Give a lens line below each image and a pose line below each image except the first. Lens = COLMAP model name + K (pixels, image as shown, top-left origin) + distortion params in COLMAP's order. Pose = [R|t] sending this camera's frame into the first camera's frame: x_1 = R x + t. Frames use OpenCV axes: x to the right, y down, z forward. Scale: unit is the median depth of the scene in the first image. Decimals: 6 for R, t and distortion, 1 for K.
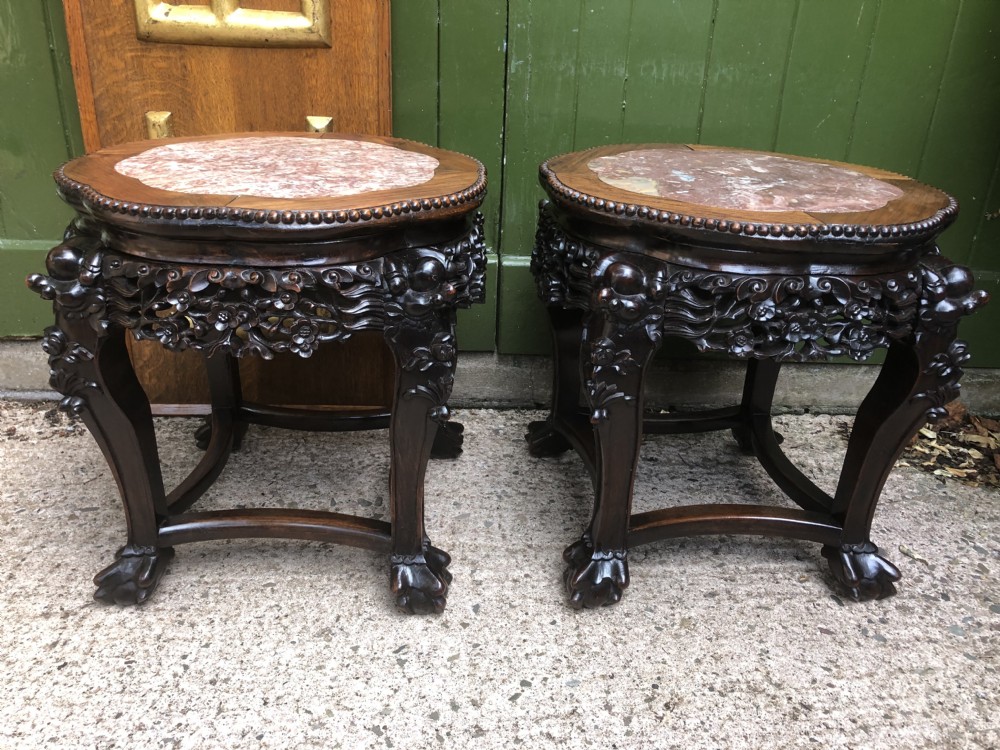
lens RADIAL K [[833.2, 0, 500.7], [0, 833.2, 363.7], [0, 0, 1]] dist [-0.002456, 0.024408]
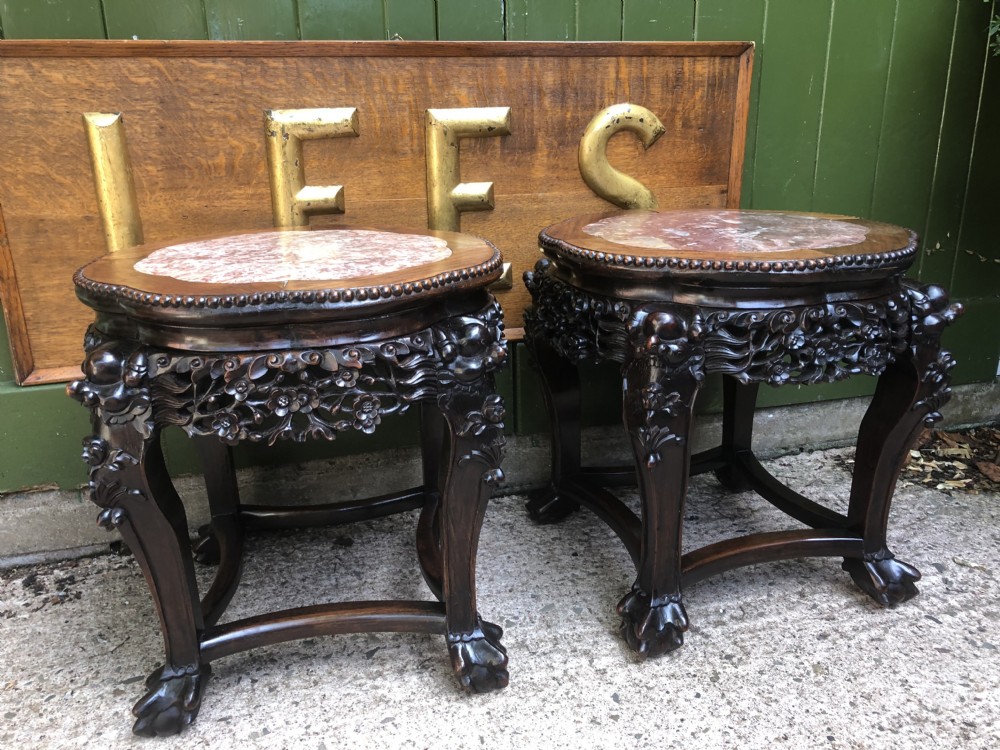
lens RADIAL K [[833.2, 0, 501.9], [0, 833.2, 358.4], [0, 0, 1]] dist [-0.002456, 0.024408]
pose [[0.970036, -0.123990, 0.208941, -0.307269], [0.147627, 0.983815, -0.101561, -0.009145], [-0.192967, 0.129364, 0.972640, 0.053546]]
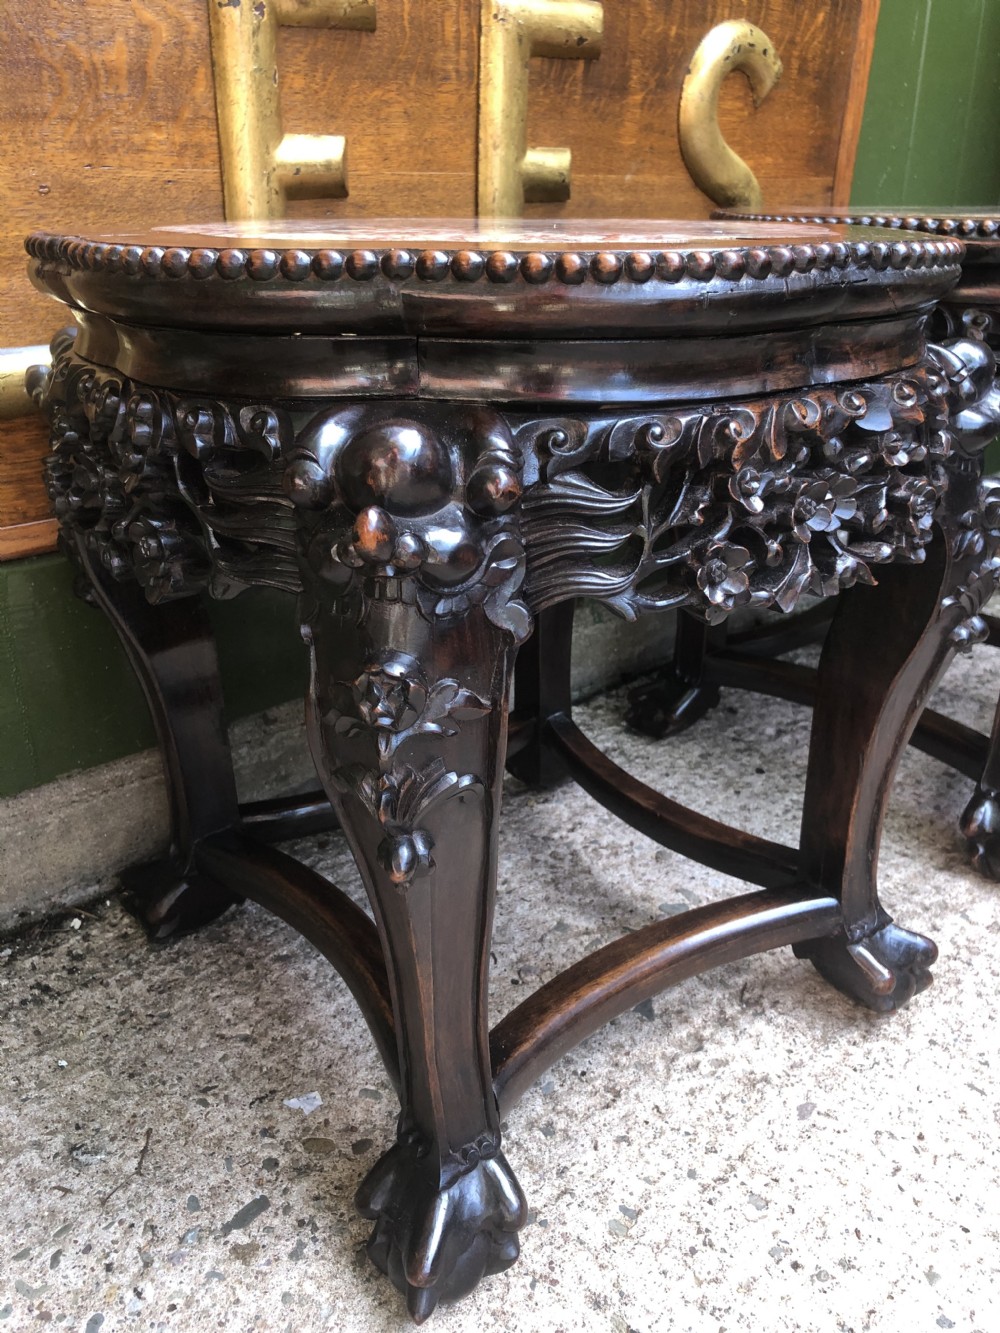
lens RADIAL K [[1110.7, 0, 495.4], [0, 1110.7, 655.6], [0, 0, 1]] dist [-0.002456, 0.024408]
pose [[0.765135, -0.287687, 0.576024, -0.734686], [0.288452, 0.952986, 0.092805, -0.102081], [-0.575642, 0.095147, 0.812148, 0.571605]]
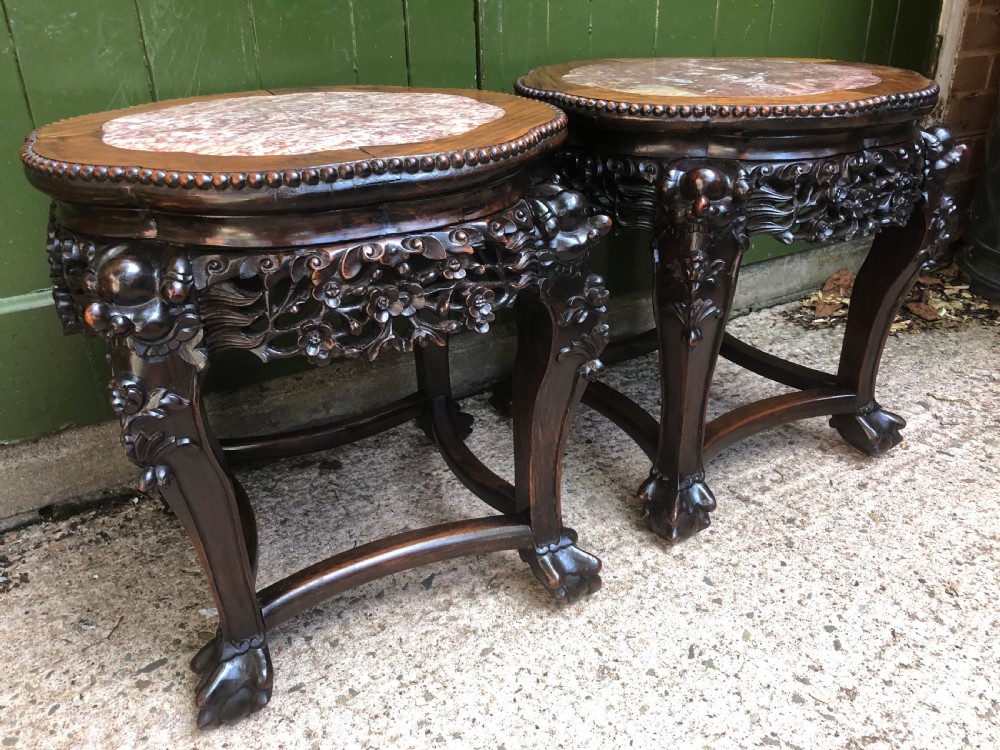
lens RADIAL K [[833.2, 0, 506.7], [0, 833.2, 363.0], [0, 0, 1]] dist [-0.002456, 0.024408]
pose [[0.870667, -0.261222, 0.416775, -0.538575], [0.249276, 0.964787, 0.083949, -0.065920], [-0.424028, 0.030800, 0.905125, 0.267857]]
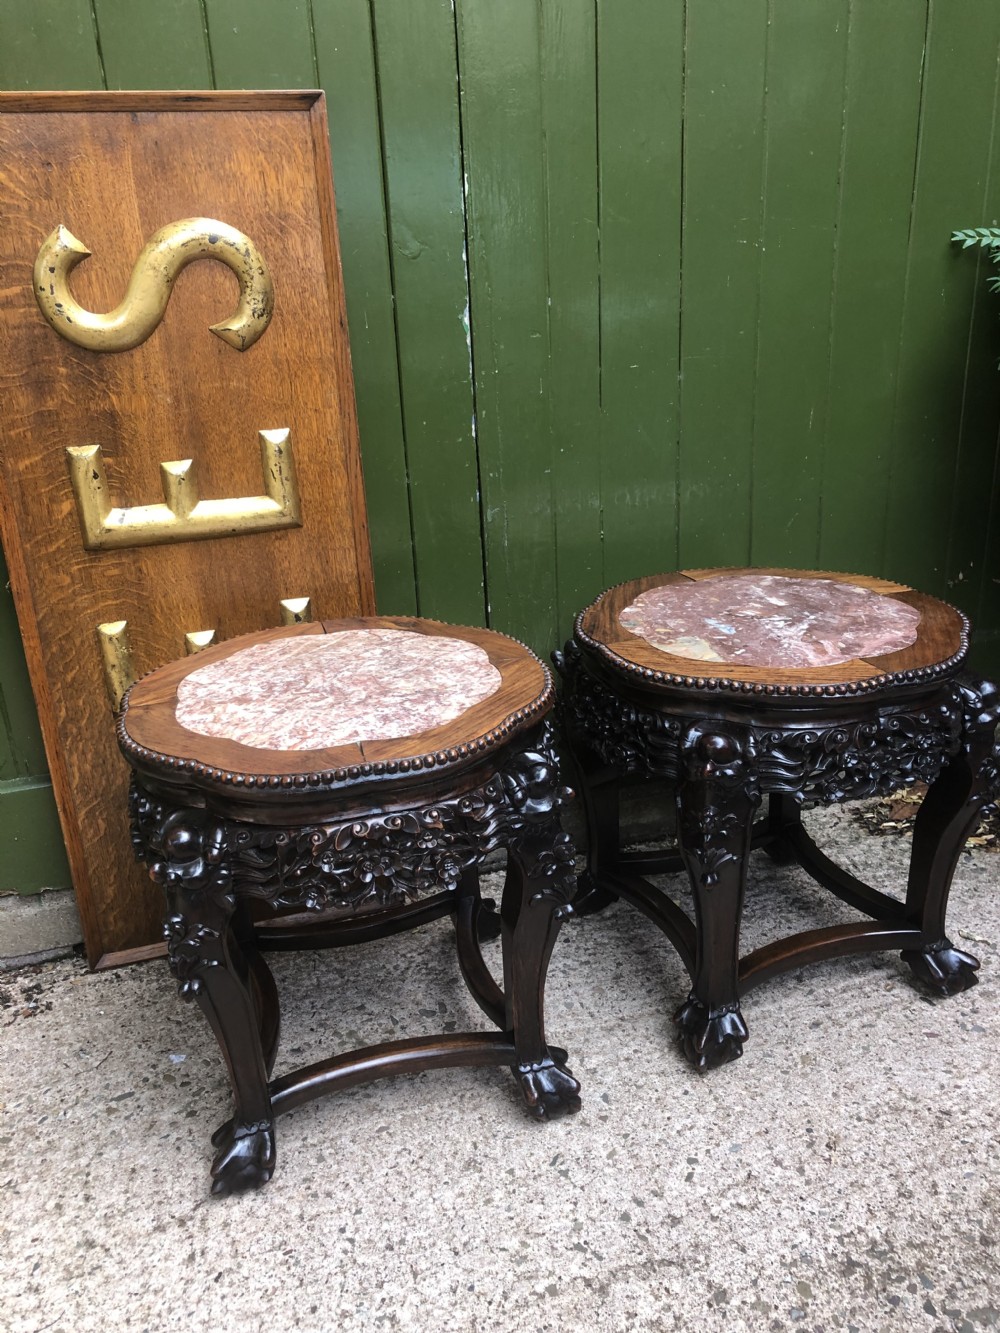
lens RADIAL K [[1110.7, 0, 504.9], [0, 1110.7, 654.6], [0, 0, 1]] dist [-0.002456, 0.024408]
pose [[0.961954, -0.166885, 0.216320, -0.335825], [0.181628, 0.982094, -0.050021, -0.167980], [-0.204099, 0.087407, 0.975040, -0.275549]]
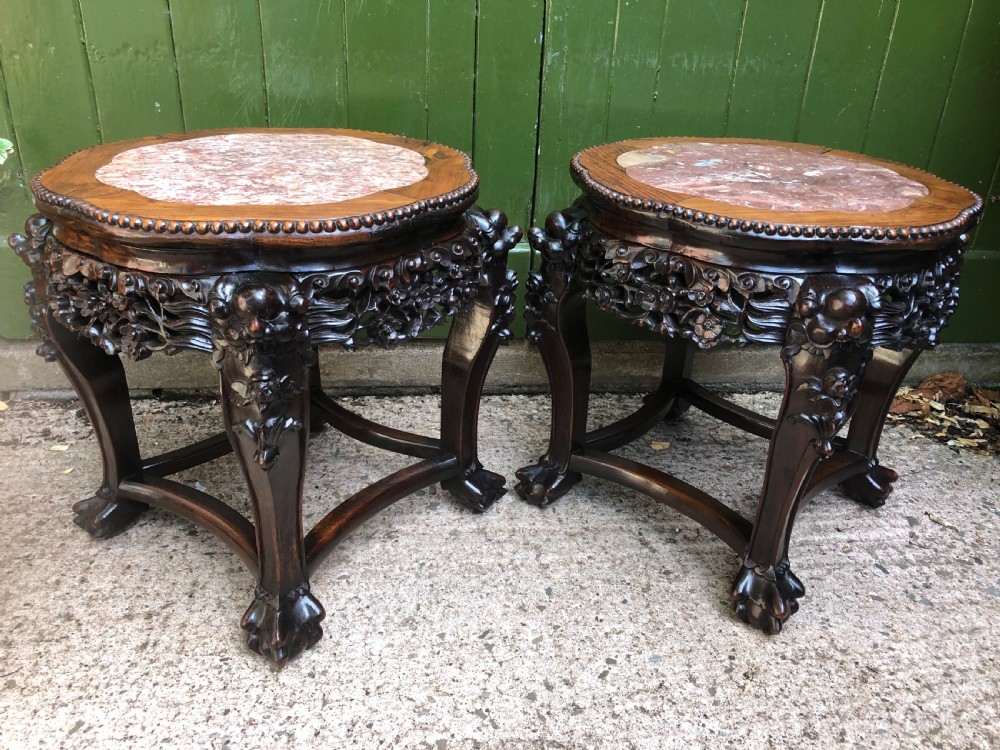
lens RADIAL K [[833.2, 0, 501.5], [0, 833.2, 362.8], [0, 0, 1]] dist [-0.002456, 0.024408]
pose [[0.997609, -0.026987, 0.063621, -0.147483], [0.025061, 0.999209, 0.030877, -0.024439], [-0.064403, -0.029208, 0.997496, -0.023325]]
